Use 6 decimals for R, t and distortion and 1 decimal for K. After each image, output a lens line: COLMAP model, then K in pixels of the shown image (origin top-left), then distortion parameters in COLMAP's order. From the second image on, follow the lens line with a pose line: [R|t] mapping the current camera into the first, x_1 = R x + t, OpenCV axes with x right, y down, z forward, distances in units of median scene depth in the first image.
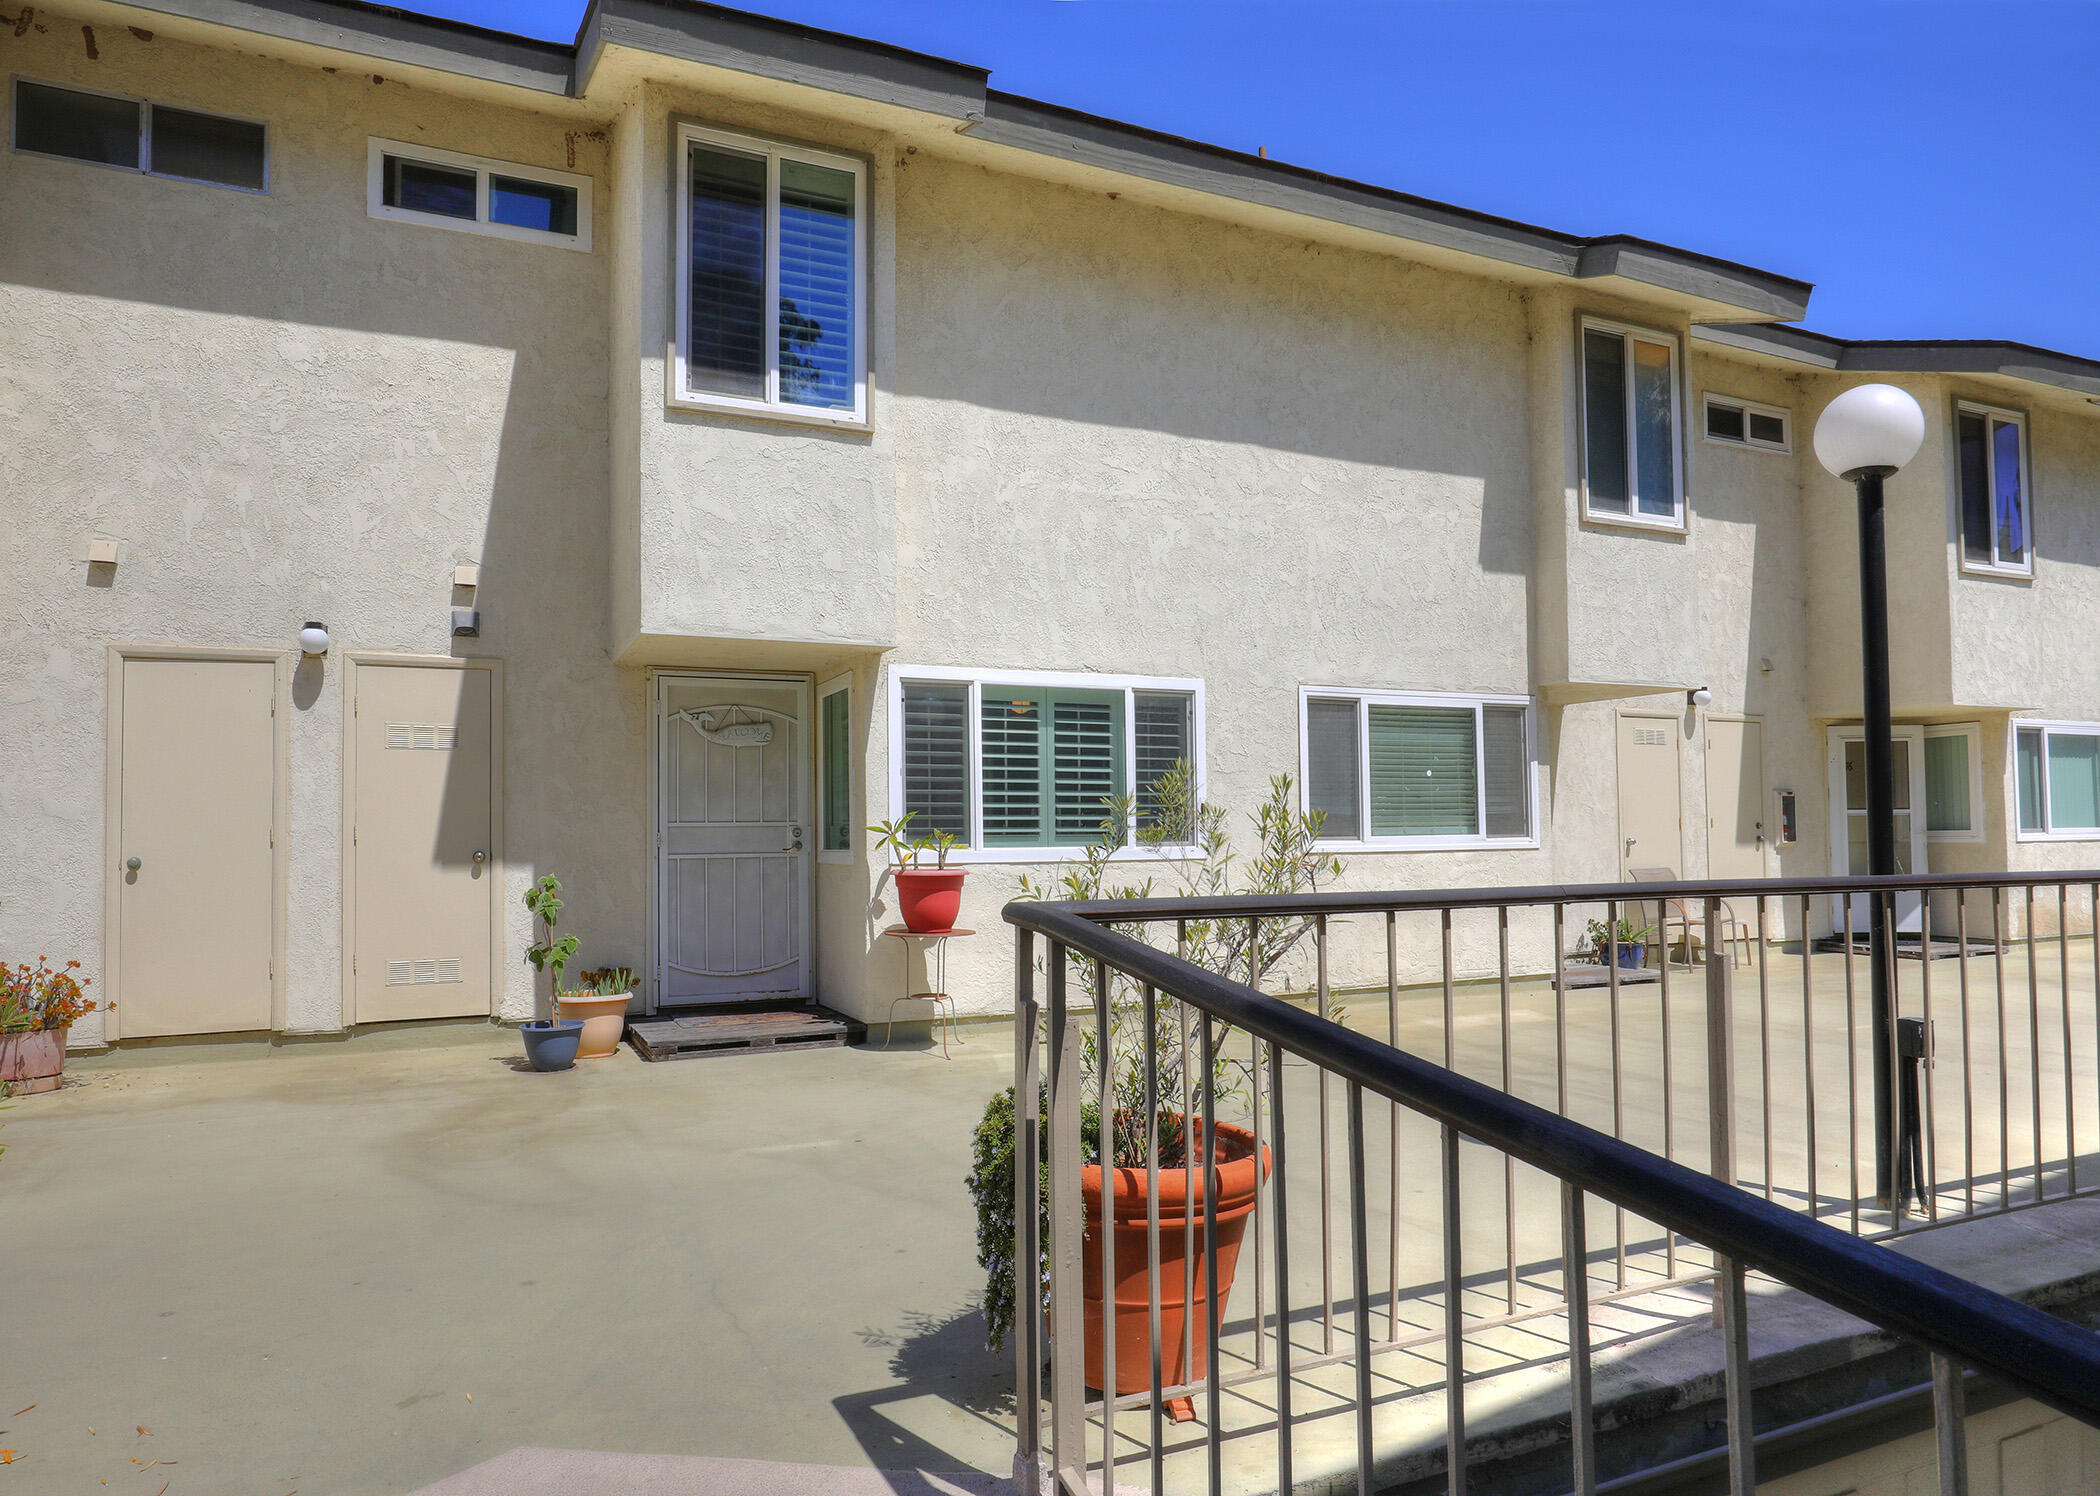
lens RADIAL K [[1300.3, 0, 1050.4], [0, 1300.3, 789.2], [0, 0, 1]] dist [-0.018057, -0.000738]
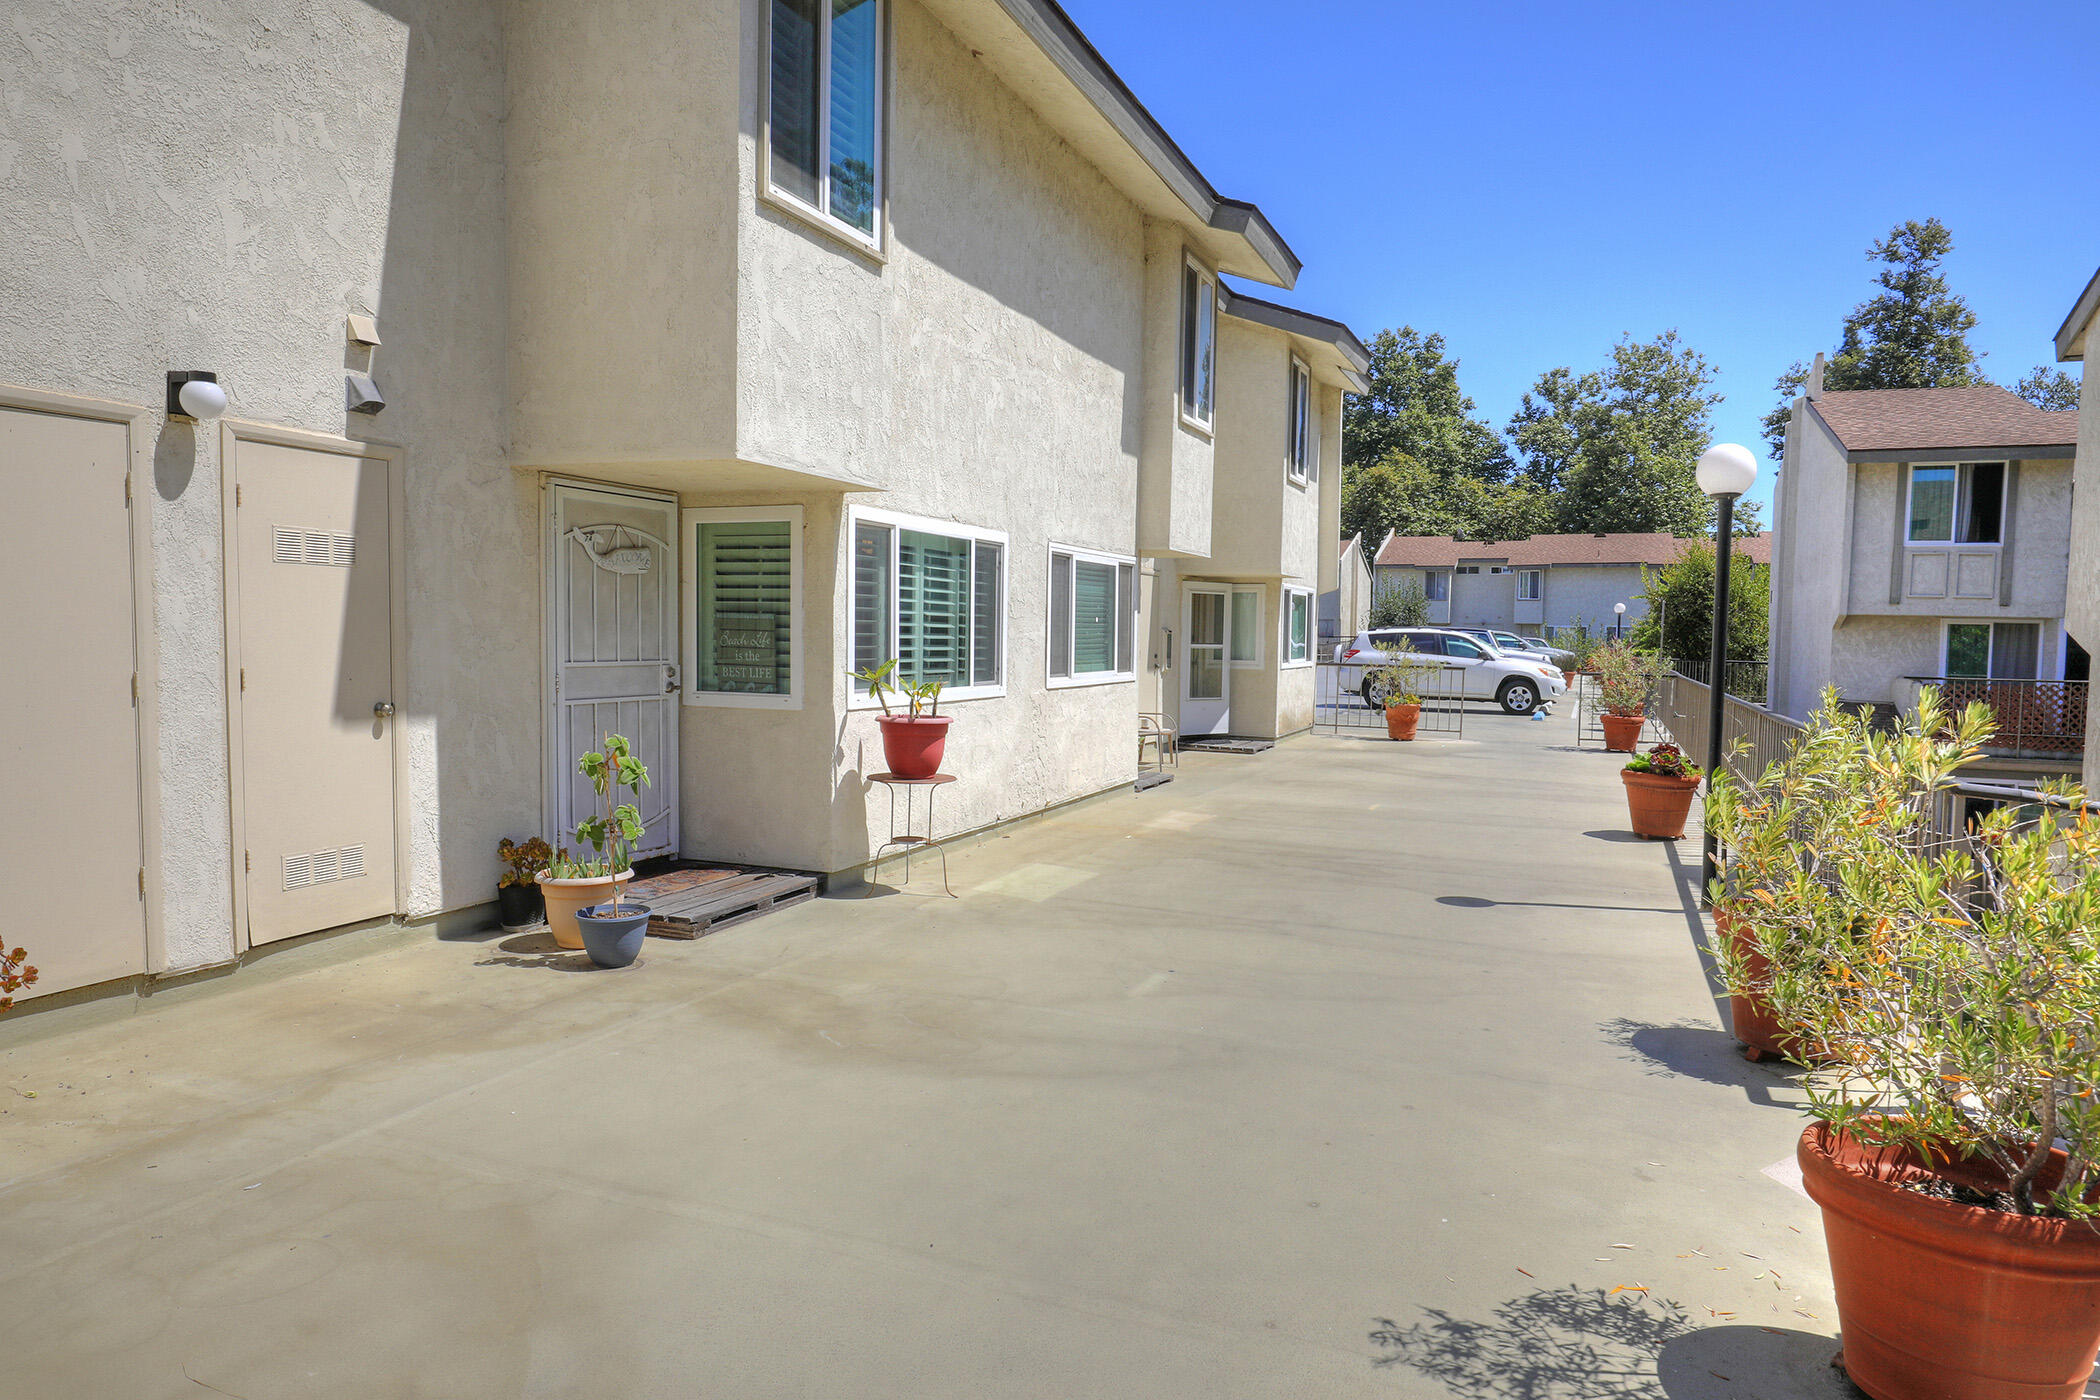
lens RADIAL K [[1297.6, 0, 1050.0], [0, 1297.6, 700.0], [0, 0, 1]] dist [-0.007677, 0.002231]
pose [[0.732853, -0.012364, 0.680275, -0.674265], [-0.052300, 0.995853, 0.074442, -0.030637], [-0.678374, -0.090134, 0.729167, 0.182723]]
